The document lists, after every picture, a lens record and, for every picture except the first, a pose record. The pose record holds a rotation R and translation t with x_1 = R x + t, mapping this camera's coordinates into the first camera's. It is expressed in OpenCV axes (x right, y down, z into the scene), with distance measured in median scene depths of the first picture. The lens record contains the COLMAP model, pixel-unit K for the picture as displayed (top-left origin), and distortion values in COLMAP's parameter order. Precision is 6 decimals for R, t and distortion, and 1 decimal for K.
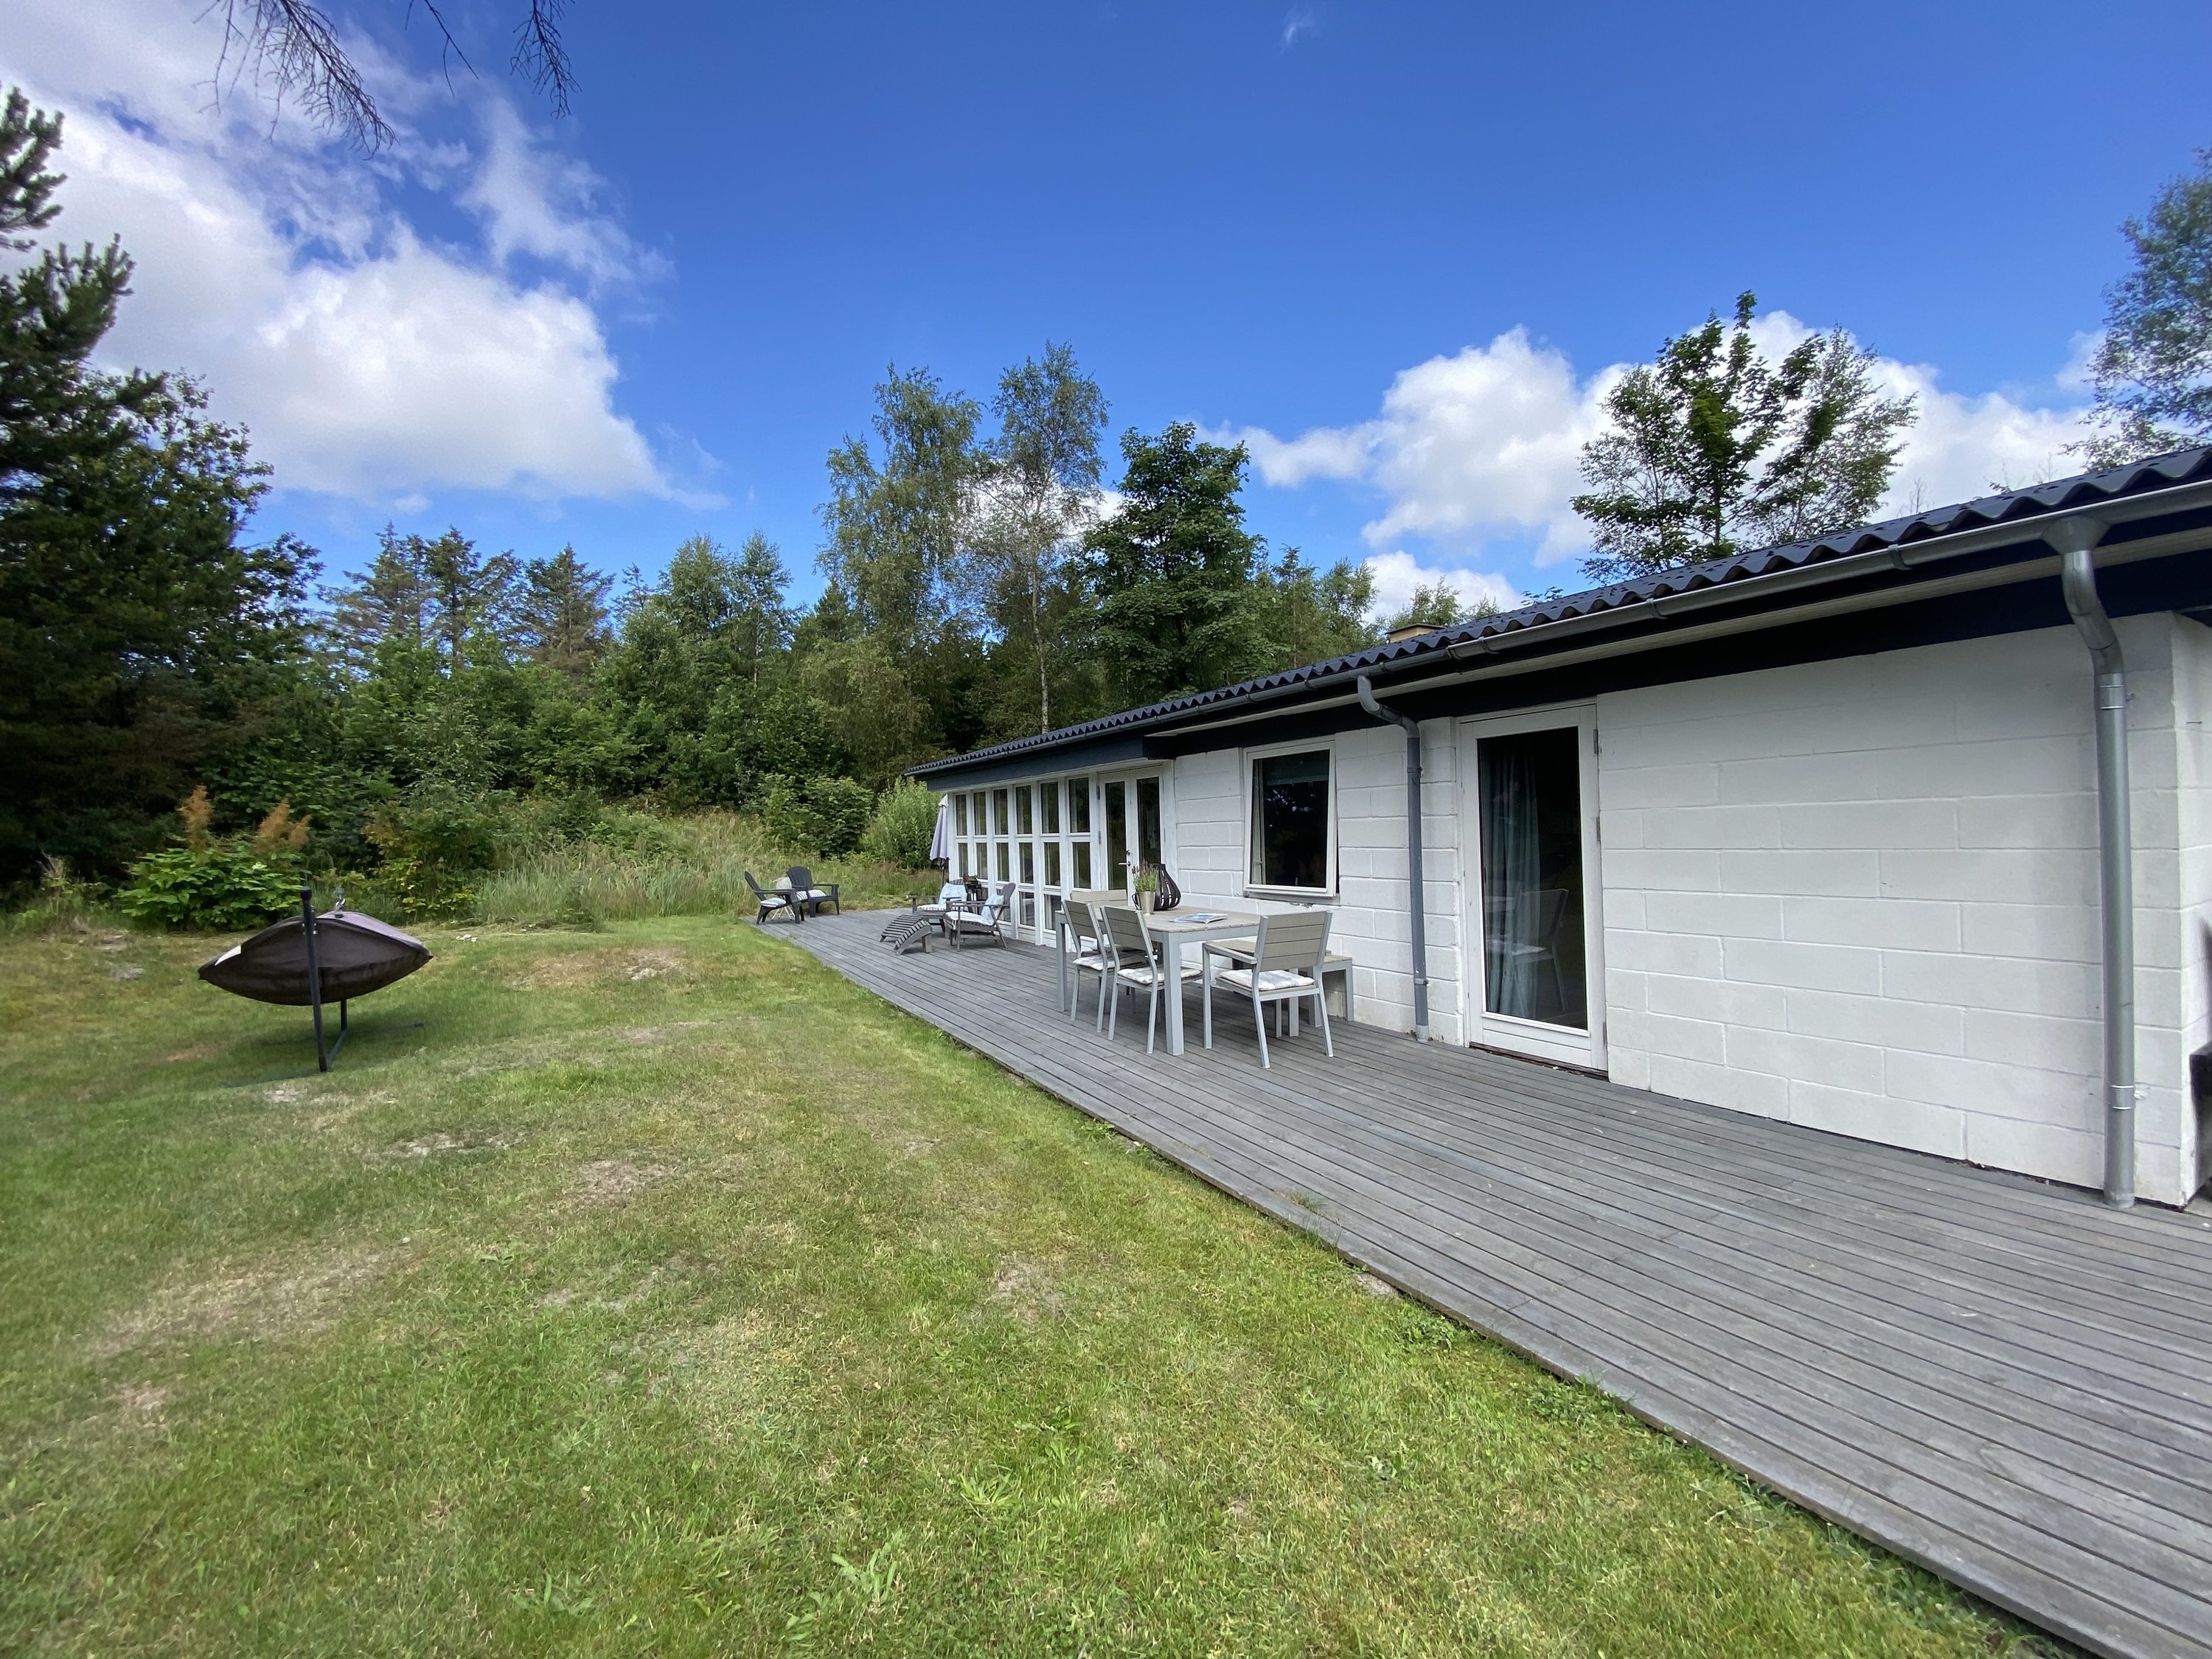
lens RADIAL K [[891.2, 0, 1106.0], [0, 891.2, 829.5], [0, 0, 1]] dist [0.050639, -0.035079]
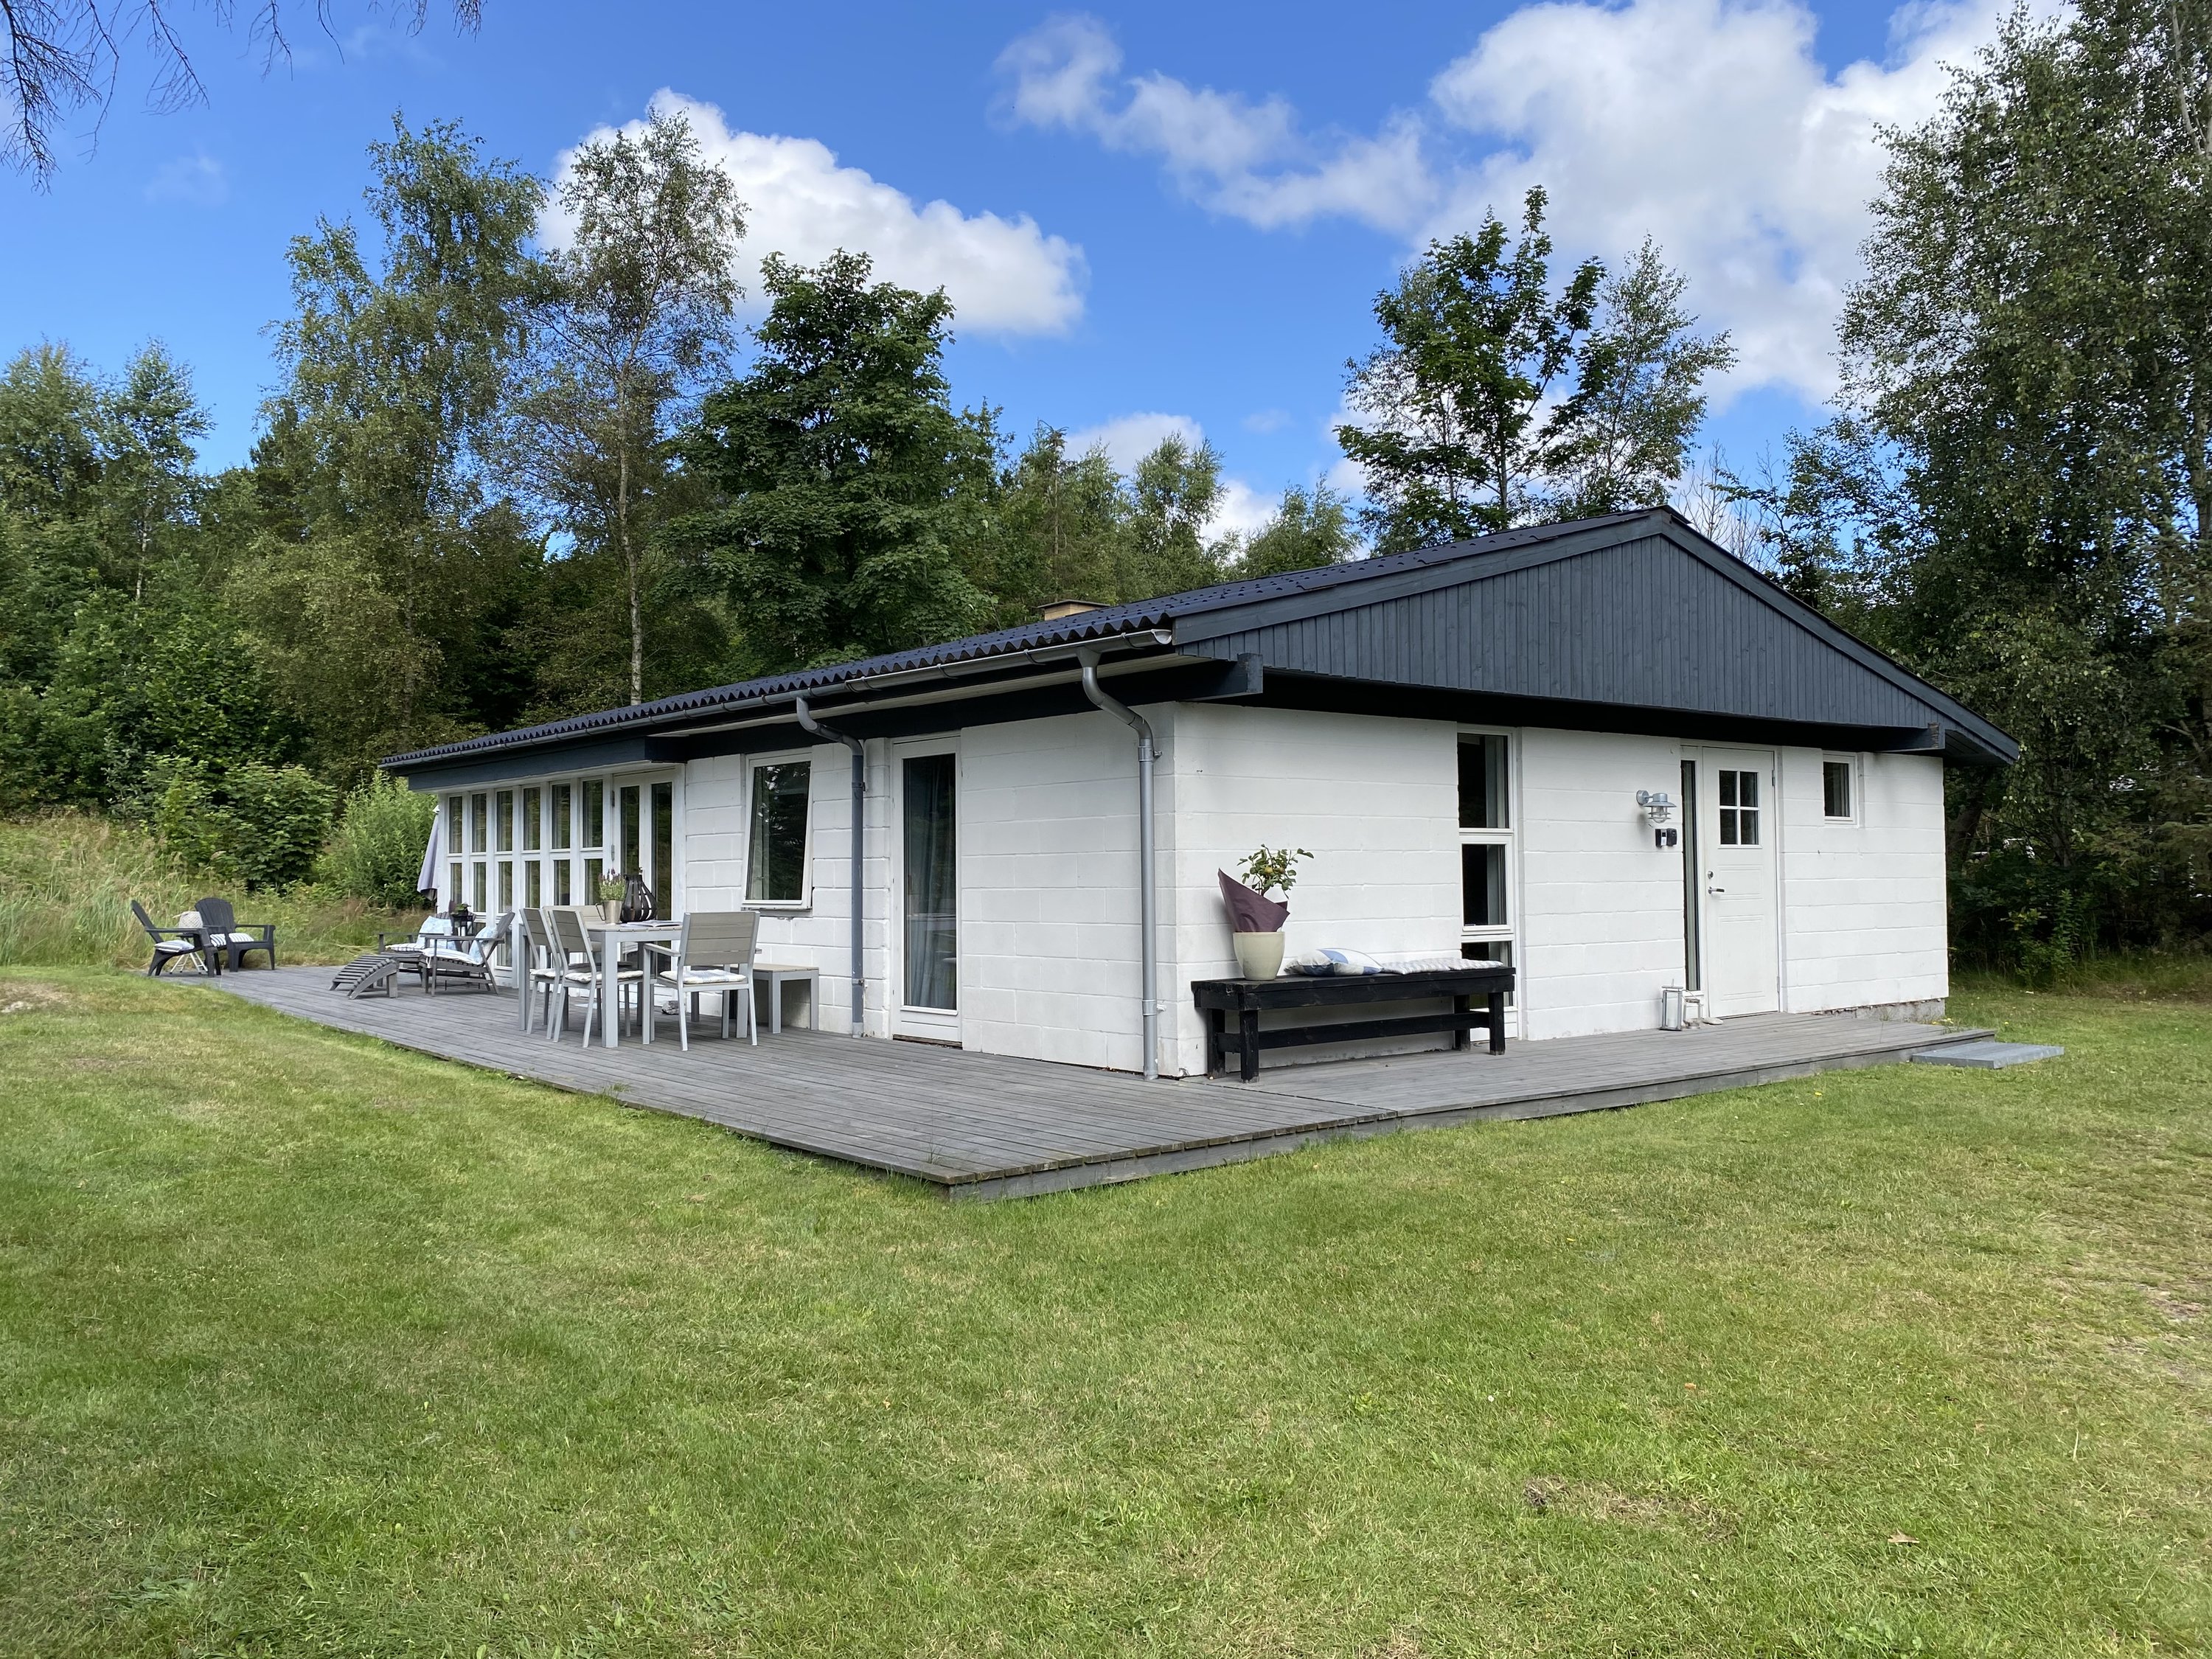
lens RADIAL K [[1685.3, 0, 1084.8], [0, 1685.3, 814.8], [0, 0, 1]] dist [0.010162, -0.006524]
pose [[0.987710, 0.027266, 0.153900, 0.072823], [-0.021608, 0.999032, -0.038319, 0.009405], [-0.154795, 0.034522, 0.987343, -0.243922]]
